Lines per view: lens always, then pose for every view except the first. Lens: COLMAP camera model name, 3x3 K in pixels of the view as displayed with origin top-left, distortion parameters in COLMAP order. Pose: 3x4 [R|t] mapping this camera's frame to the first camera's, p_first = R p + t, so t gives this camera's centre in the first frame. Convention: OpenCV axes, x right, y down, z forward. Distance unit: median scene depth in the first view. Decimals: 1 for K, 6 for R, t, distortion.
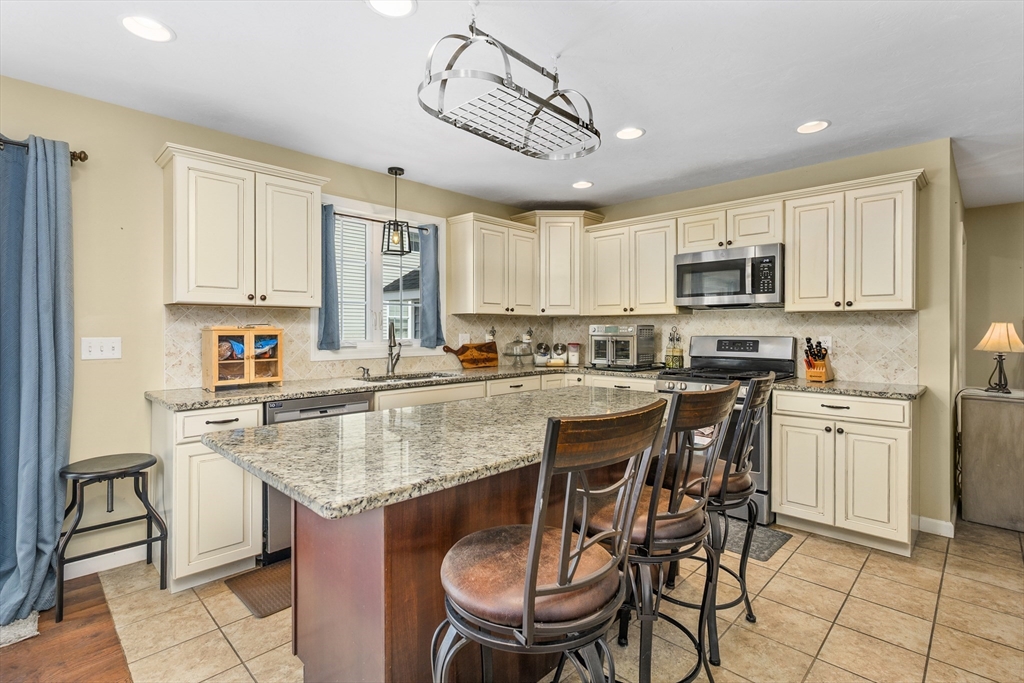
lens RADIAL K [[491.2, 0, 527.5], [0, 491.2, 335.6], [0, 0, 1]] dist [0.000293, -0.000690]
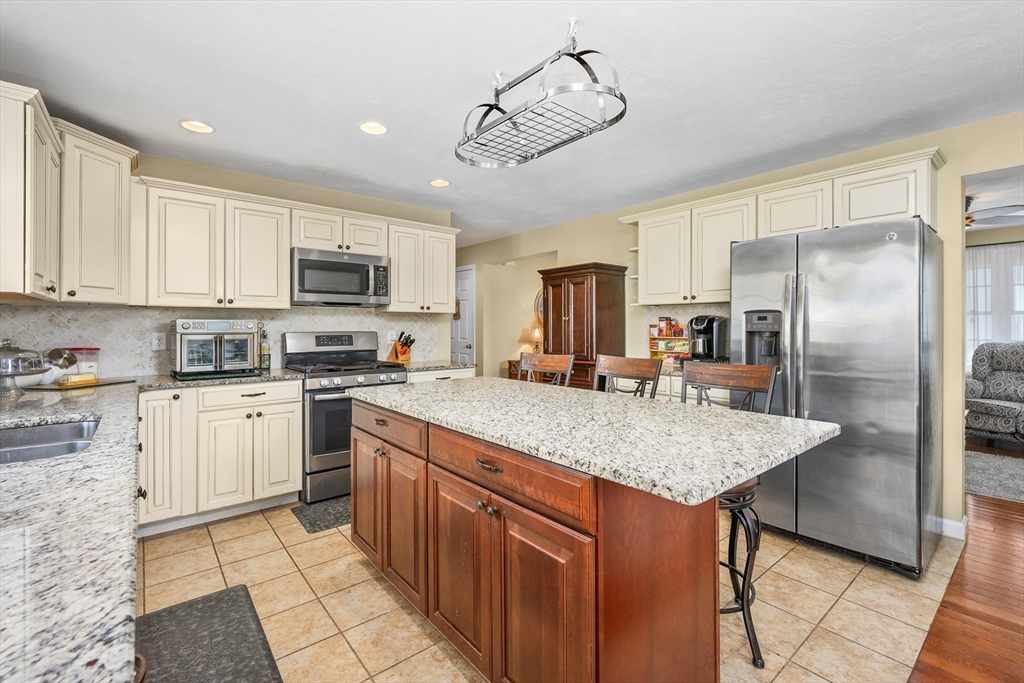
lens RADIAL K [[447.7, 0, 513.0], [0, 447.7, 326.1], [0, 0, 1]] dist [-0.000099, 0.000052]
pose [[0.122926, -0.002710, 0.992412, -0.531622], [0.010663, 0.999942, 0.001410, -0.008969], [-0.992359, 0.010409, 0.122948, 0.495669]]
